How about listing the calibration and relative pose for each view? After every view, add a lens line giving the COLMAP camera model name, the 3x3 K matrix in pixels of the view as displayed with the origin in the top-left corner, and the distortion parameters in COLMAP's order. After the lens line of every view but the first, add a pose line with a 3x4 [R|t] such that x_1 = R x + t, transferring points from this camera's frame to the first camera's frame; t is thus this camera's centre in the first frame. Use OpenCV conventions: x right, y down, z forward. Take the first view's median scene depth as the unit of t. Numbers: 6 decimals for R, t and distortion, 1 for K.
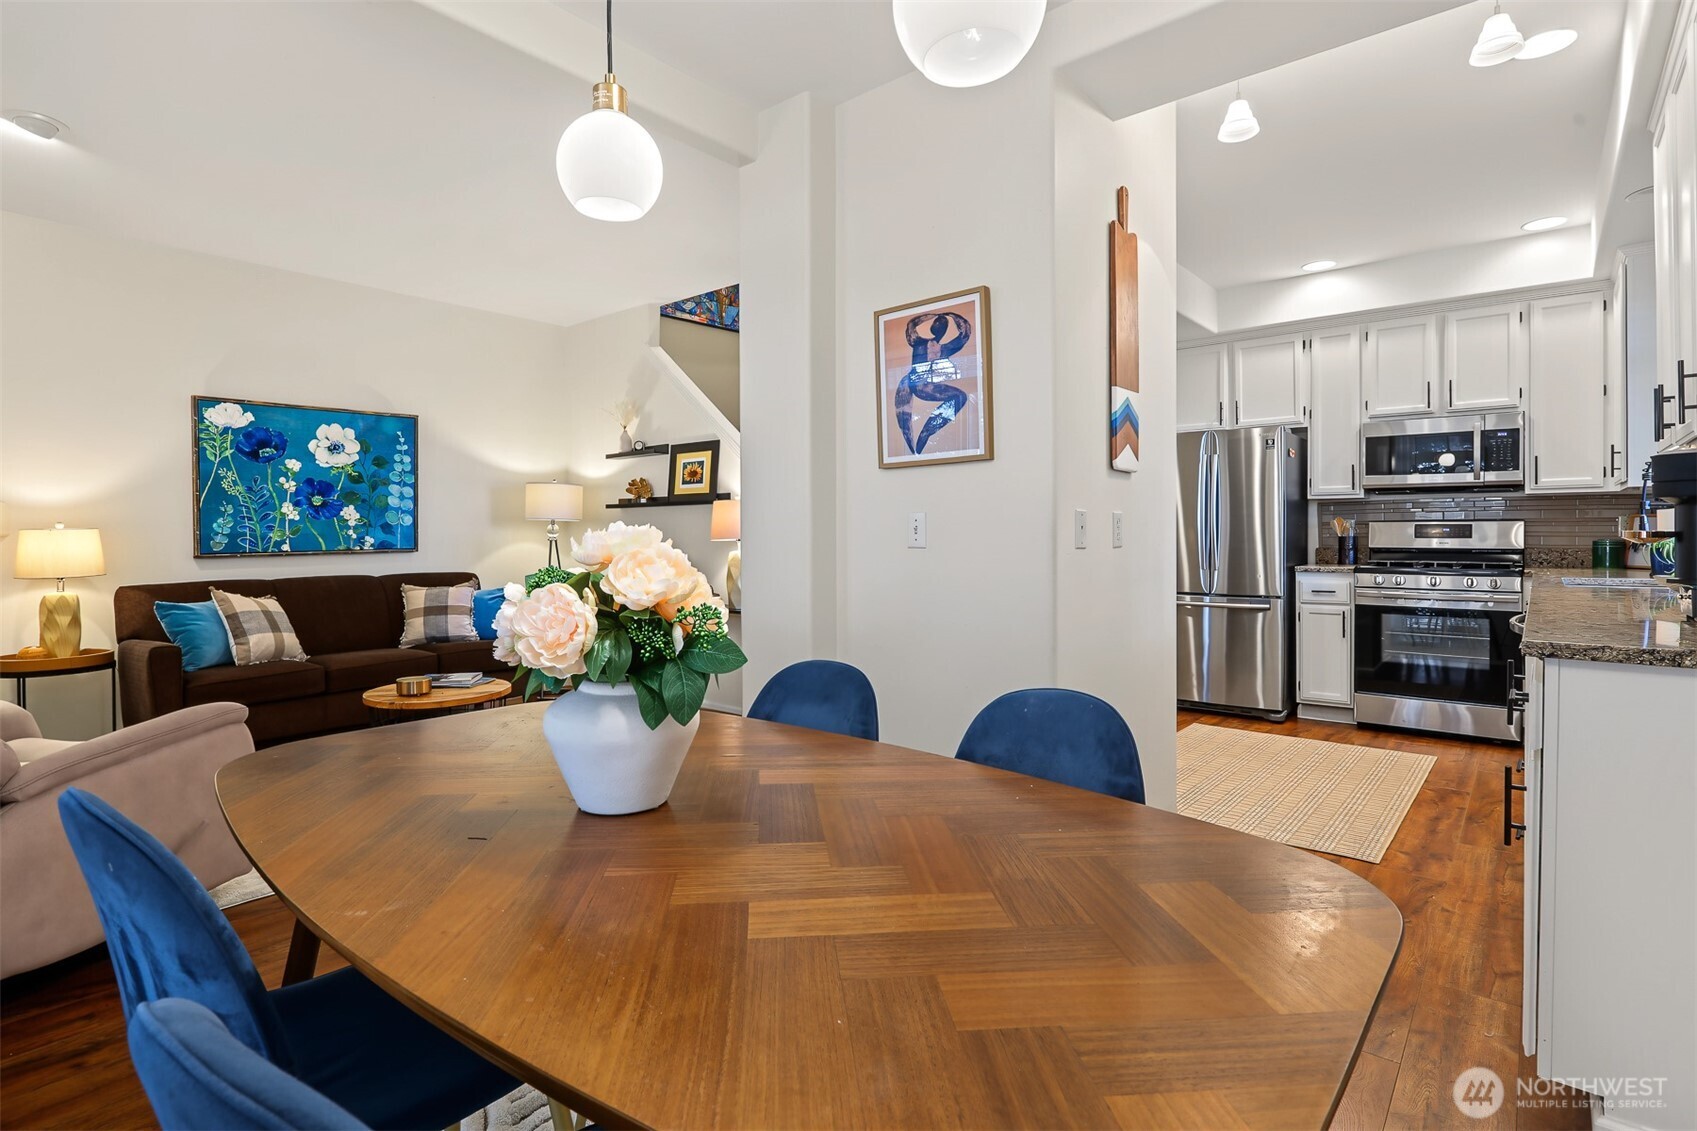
lens RADIAL K [[832.8, 0, 839.6], [0, 832.8, 546.0], [0, 0, 1]] dist [-0.007428, 0.000162]
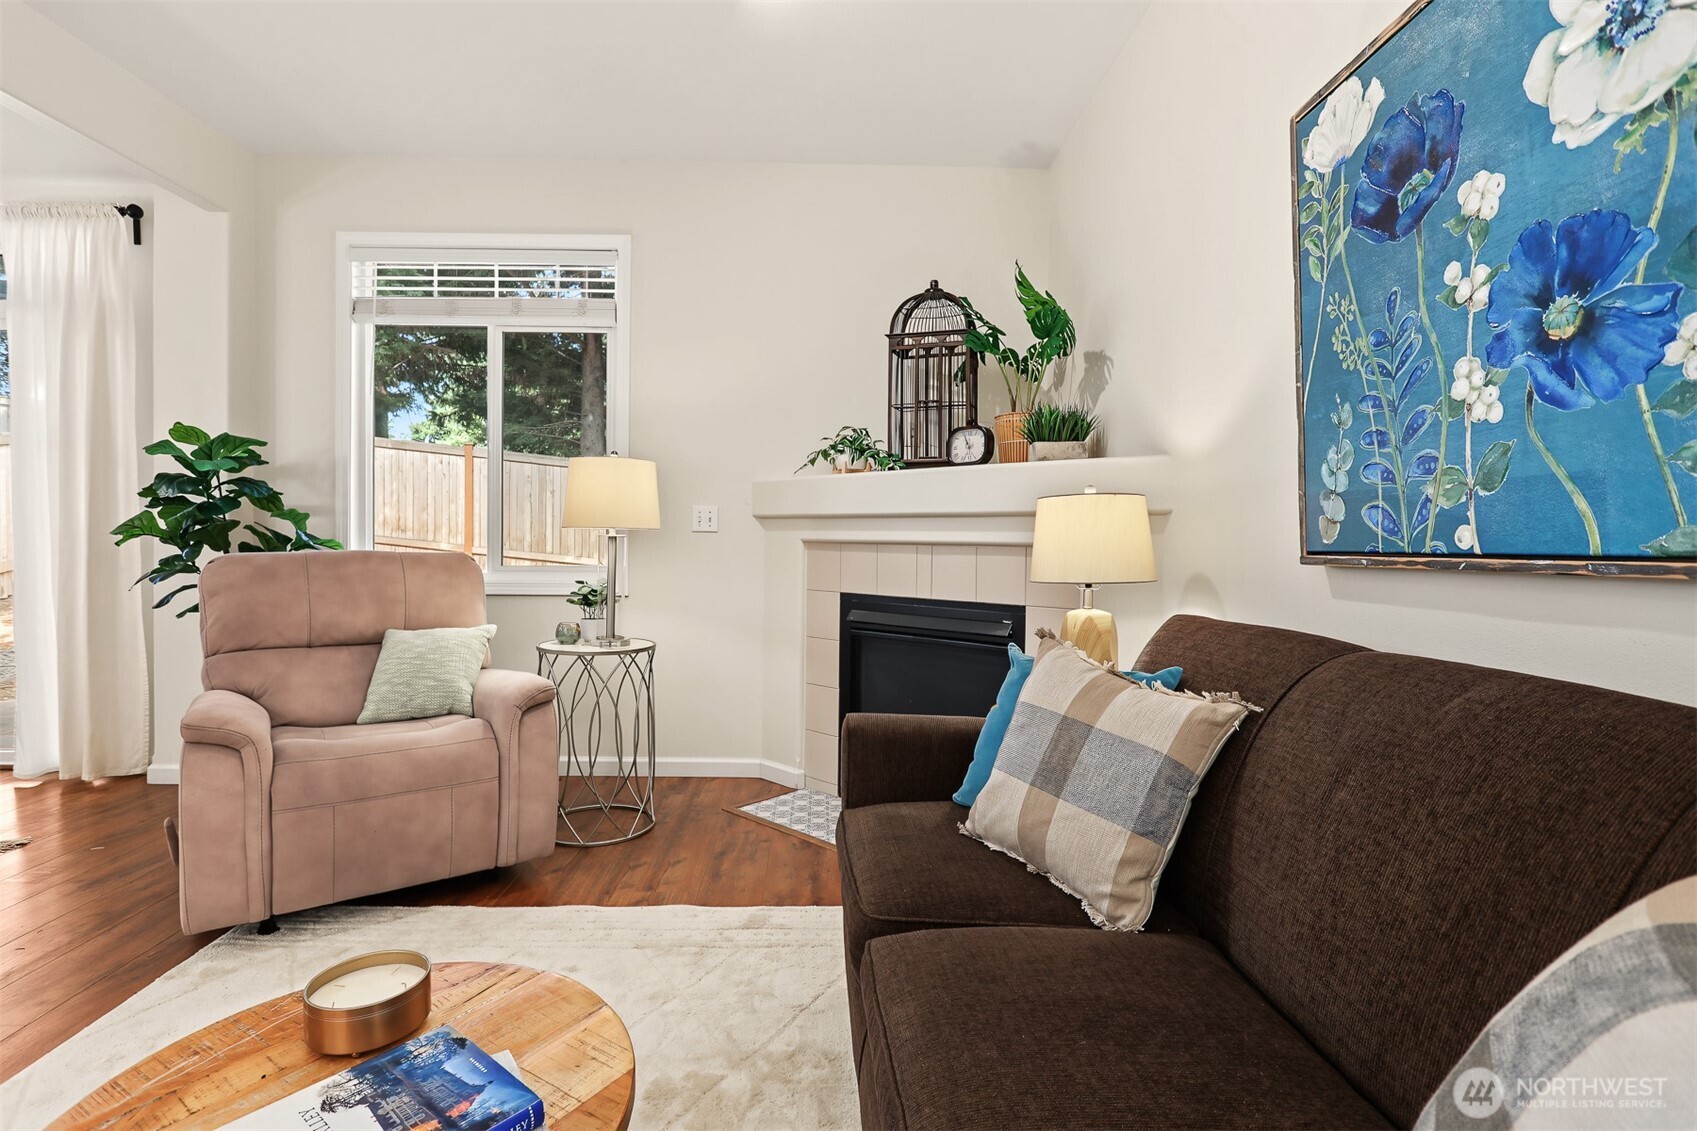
lens RADIAL K [[829.3, 0, 841.8], [0, 829.3, 547.7], [0, 0, 1]] dist [-0.013338, 0.005740]
pose [[-0.751630, 0.006824, -0.659550, -0.358403], [-0.014270, 0.999544, 0.026604, 0.000954], [0.659431, 0.029408, -0.751190, 1.057804]]
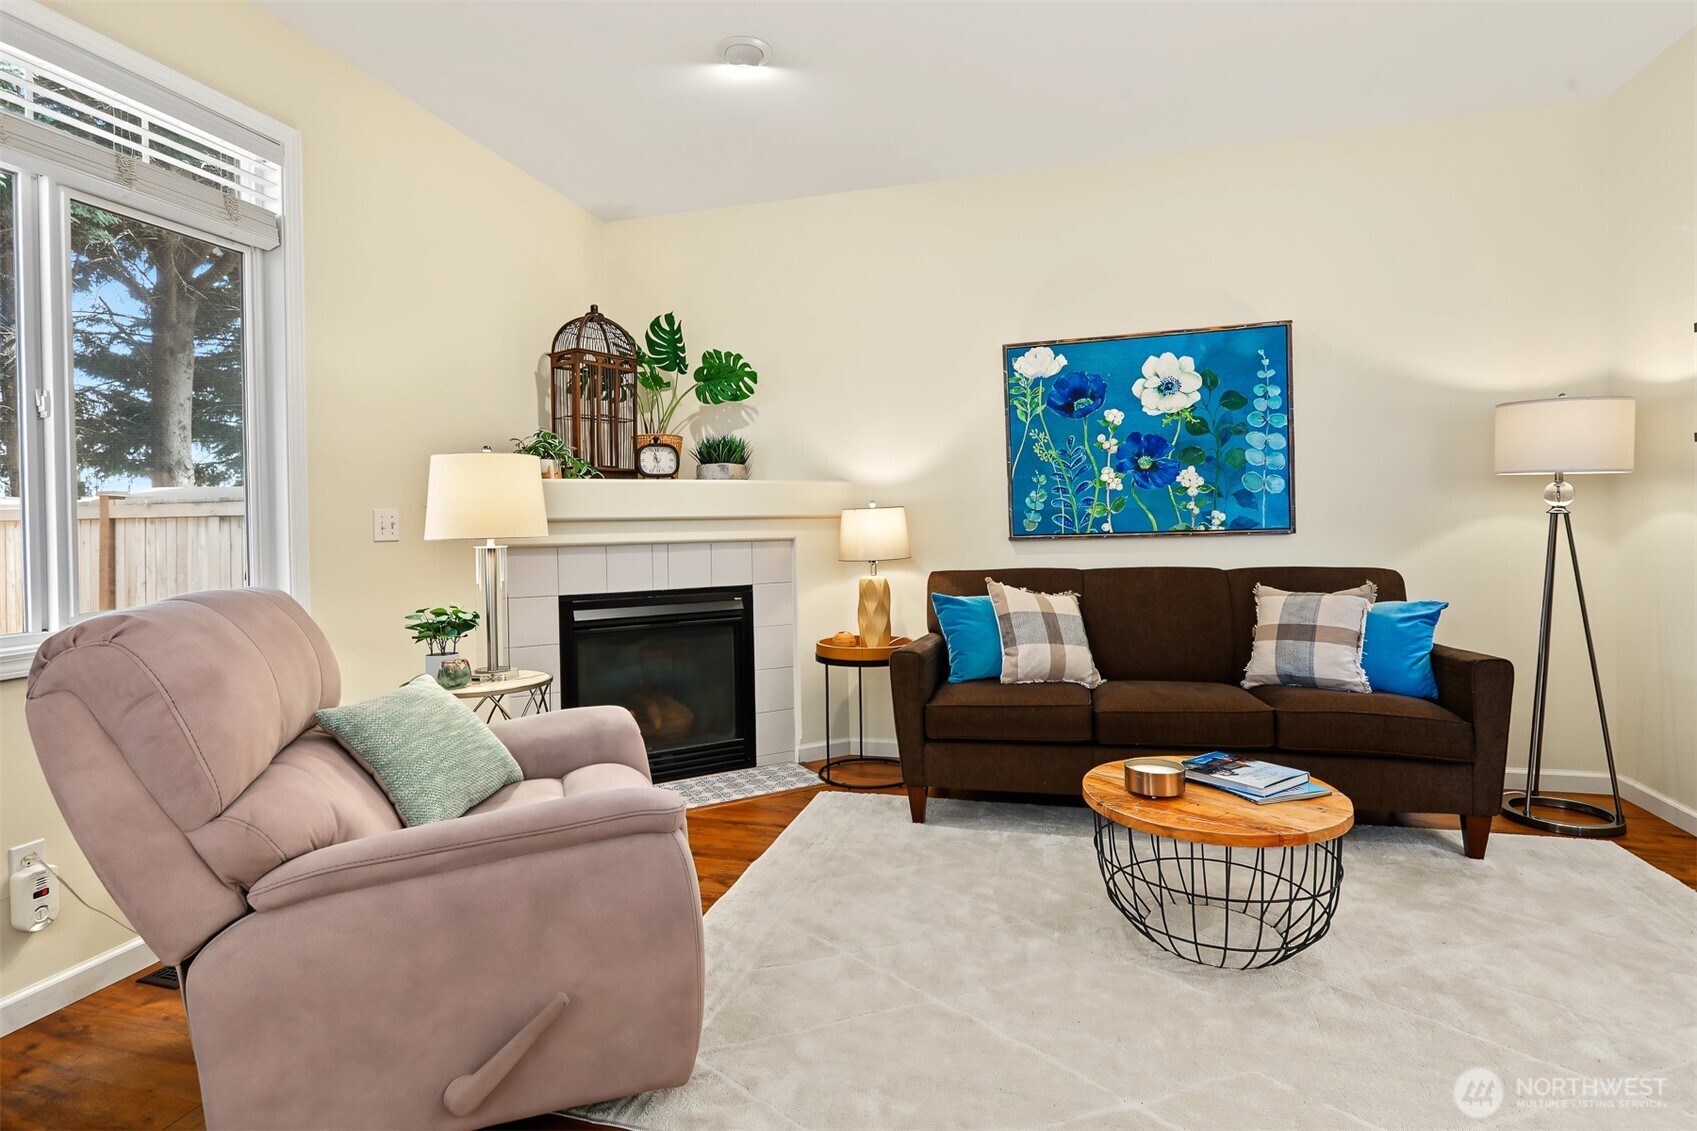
lens RADIAL K [[852.4, 0, 848.4], [0, 852.4, 522.7], [0, 0, 1]] dist [-0.003338, 0.000320]
pose [[0.418501, -0.001817, -0.908215, -0.061831], [0.004880, 0.999988, 0.000248, -0.003590], [0.908203, -0.004536, 0.418505, 0.460275]]
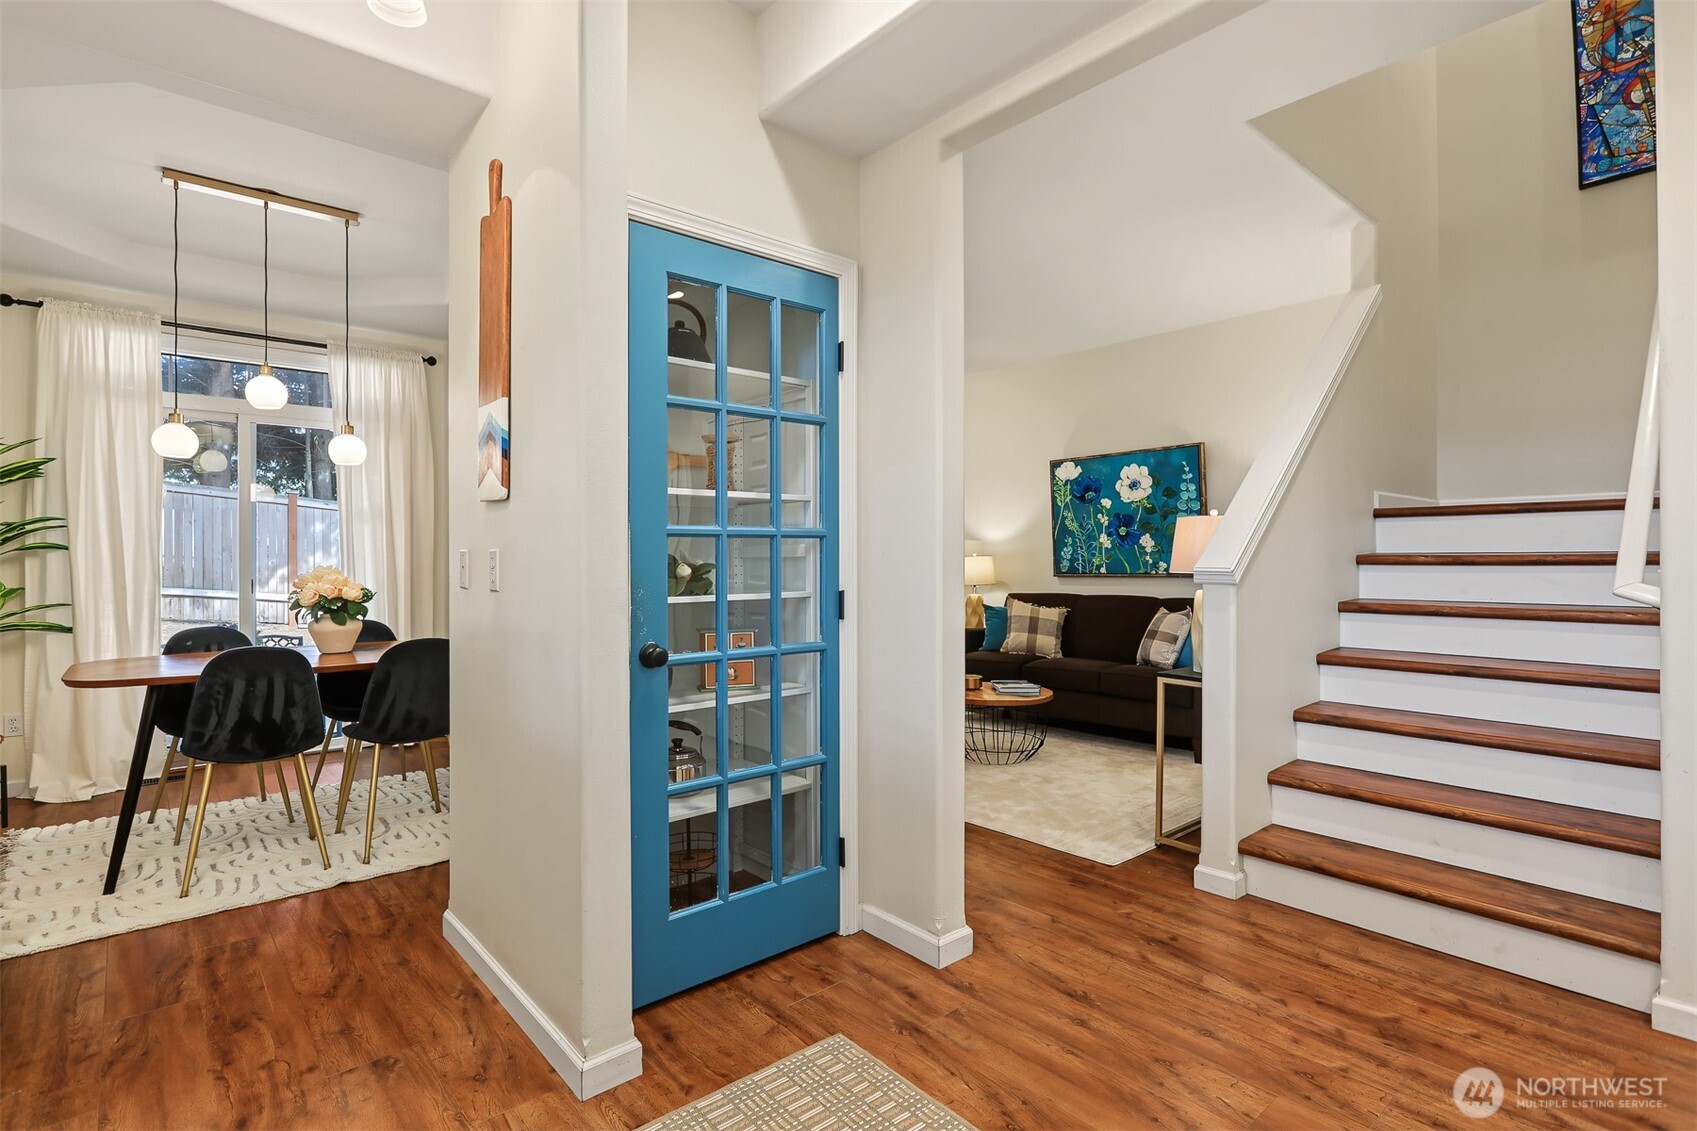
lens RADIAL K [[832.8, 0, 839.6], [0, 832.8, 546.0], [0, 0, 1]] dist [-0.007428, 0.000162]
pose [[-0.162052, -0.008541, -0.986745, 0.618220], [-0.011702, 0.999909, -0.006733, -0.021307], [0.986713, 0.010456, -0.162138, 0.809086]]
